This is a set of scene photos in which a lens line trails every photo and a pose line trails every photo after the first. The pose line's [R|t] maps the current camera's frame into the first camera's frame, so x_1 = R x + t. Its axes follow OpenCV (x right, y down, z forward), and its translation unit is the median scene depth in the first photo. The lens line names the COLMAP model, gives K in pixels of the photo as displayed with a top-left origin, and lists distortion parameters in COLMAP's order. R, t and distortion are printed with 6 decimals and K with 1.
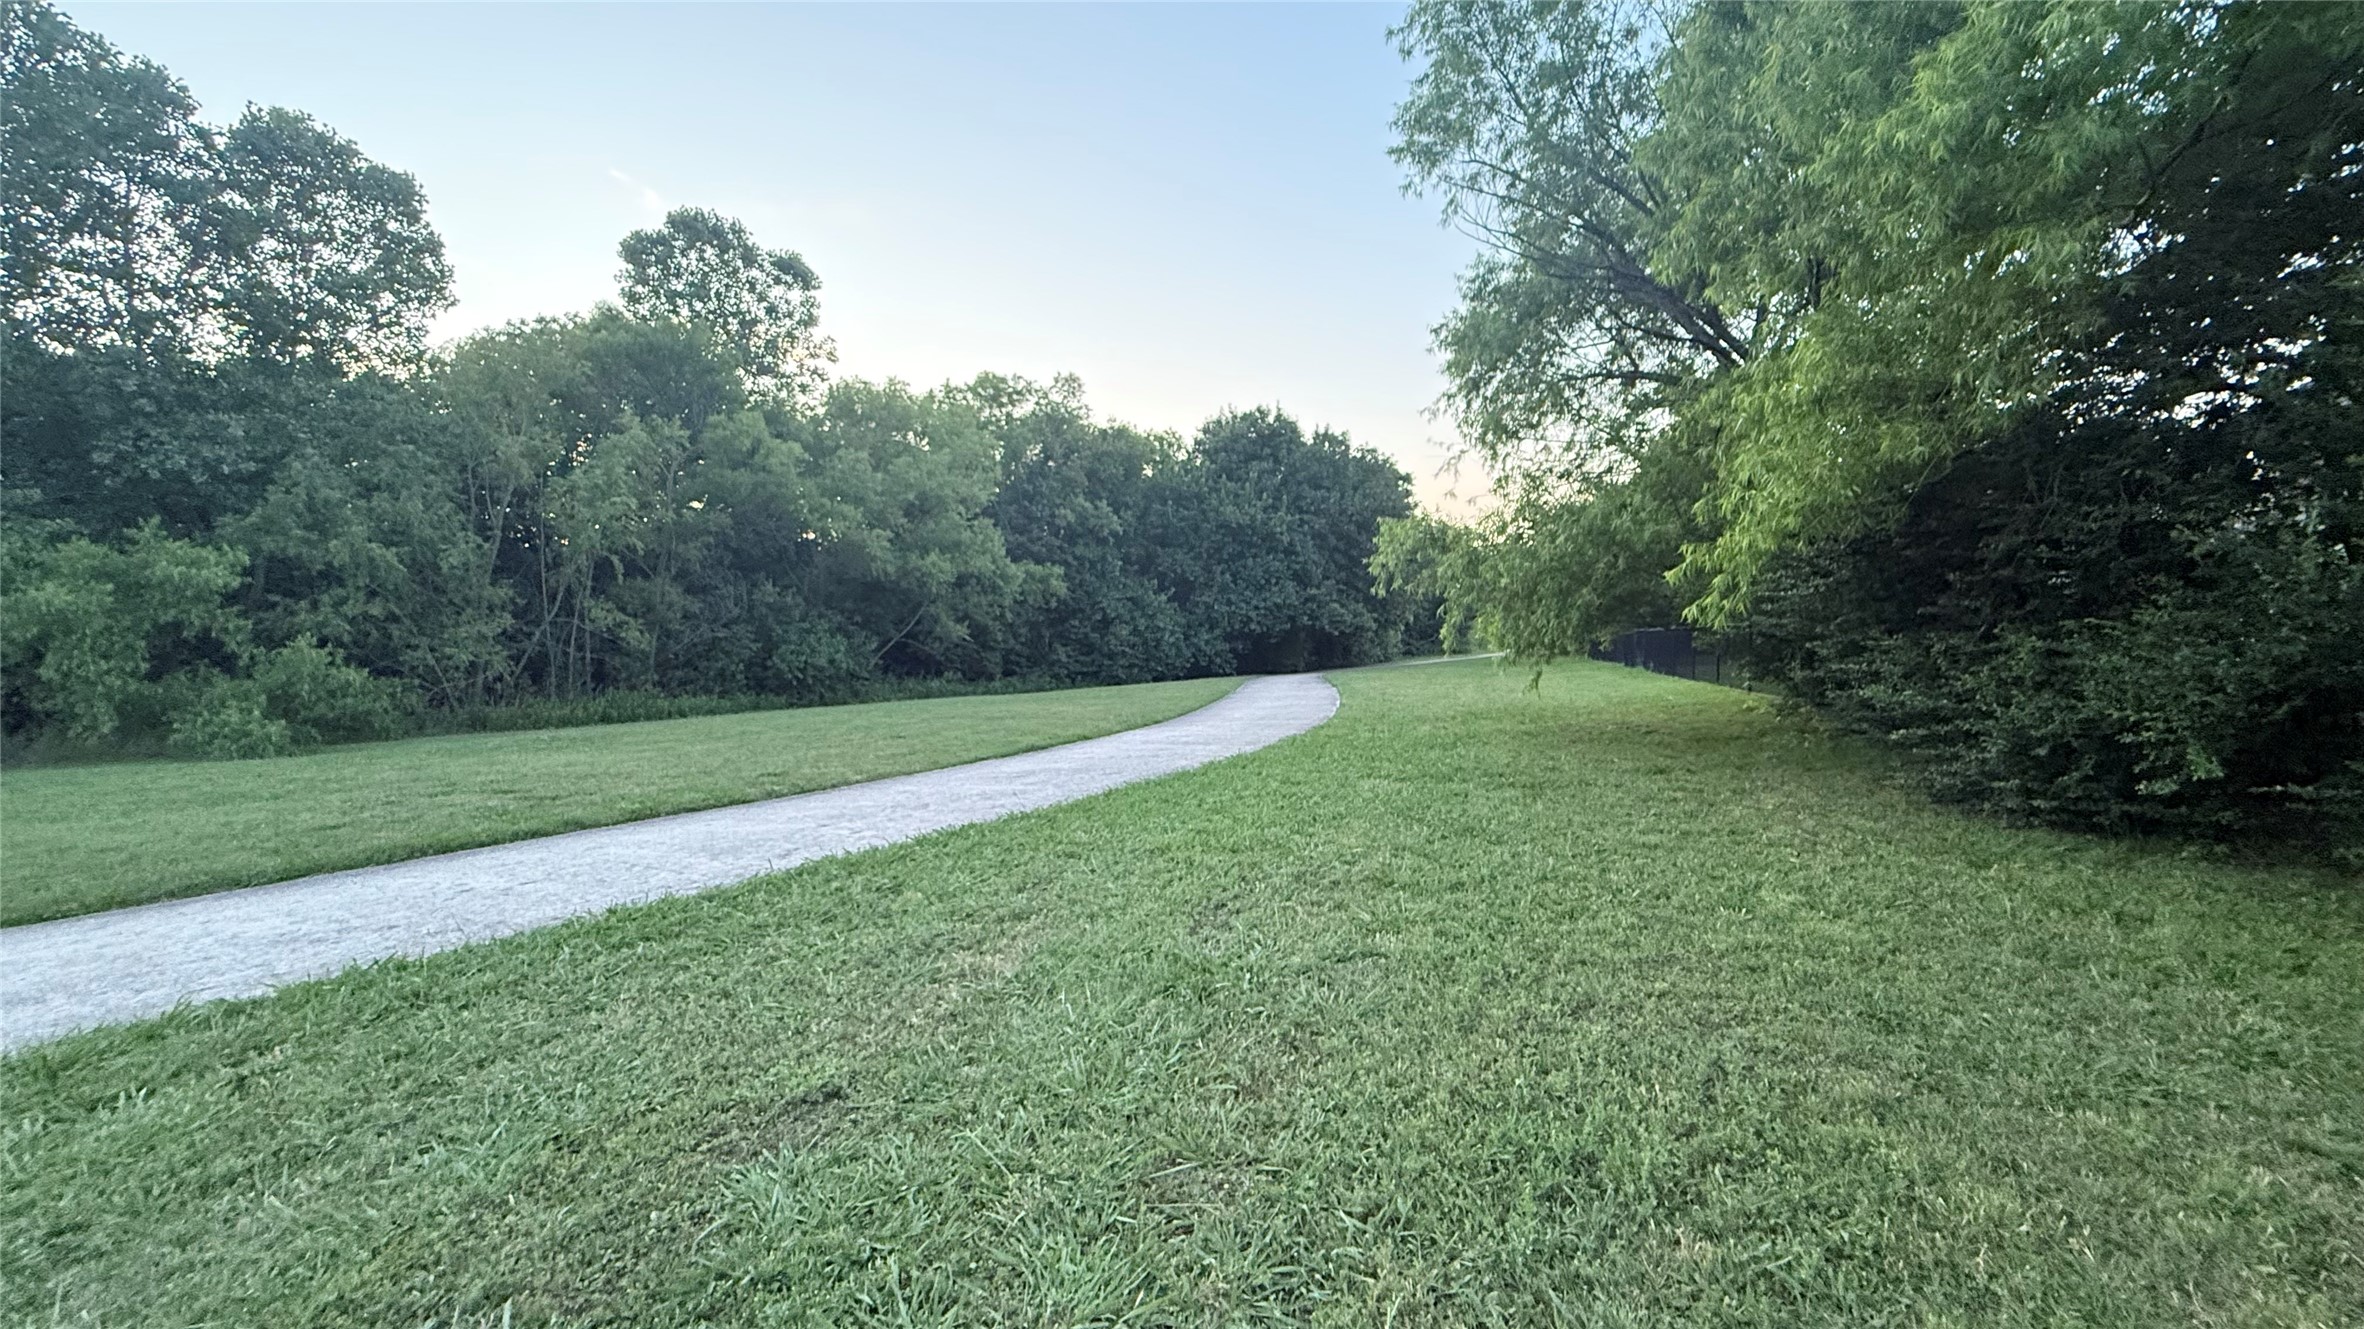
lens RADIAL K [[952.7, 0, 1179.9], [0, 952.7, 667.0], [0, 0, 1]] dist [-0.000019, 0.000340]
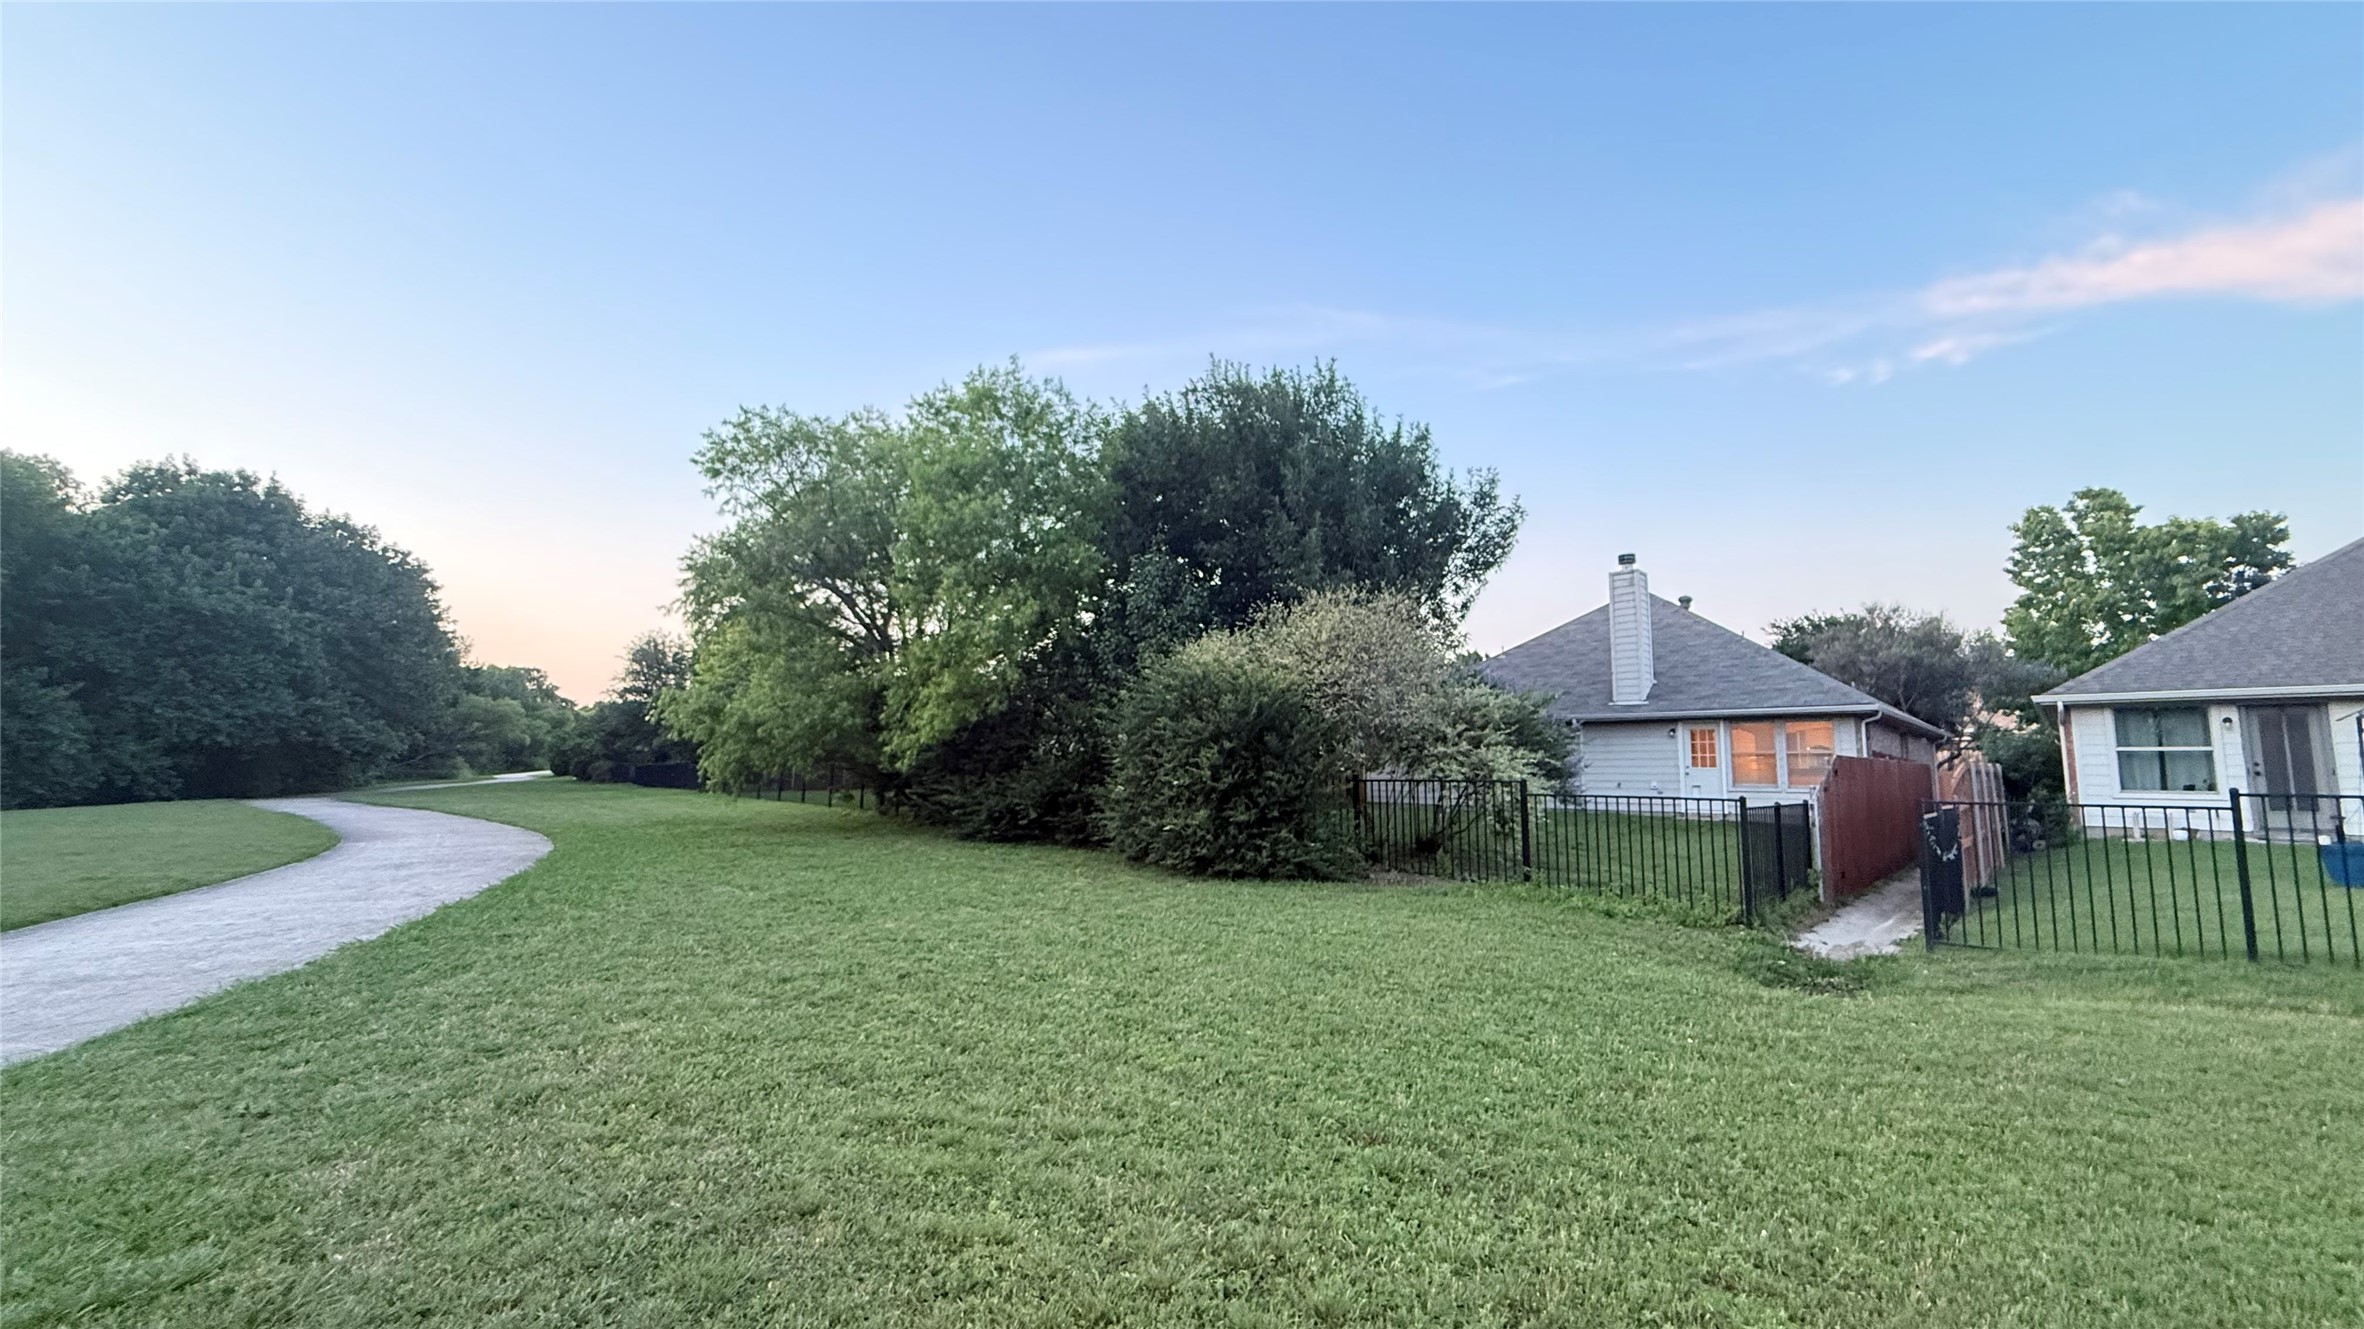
lens RADIAL K [[952.7, 0, 1180.4], [0, 952.7, 661.3], [0, 0, 1]] dist [-0.000019, 0.000340]
pose [[0.550830, 0.128036, 0.824738, -0.149559], [-0.008709, 0.988991, -0.147718, 0.005095], [-0.834572, 0.074185, 0.545881, -0.132520]]
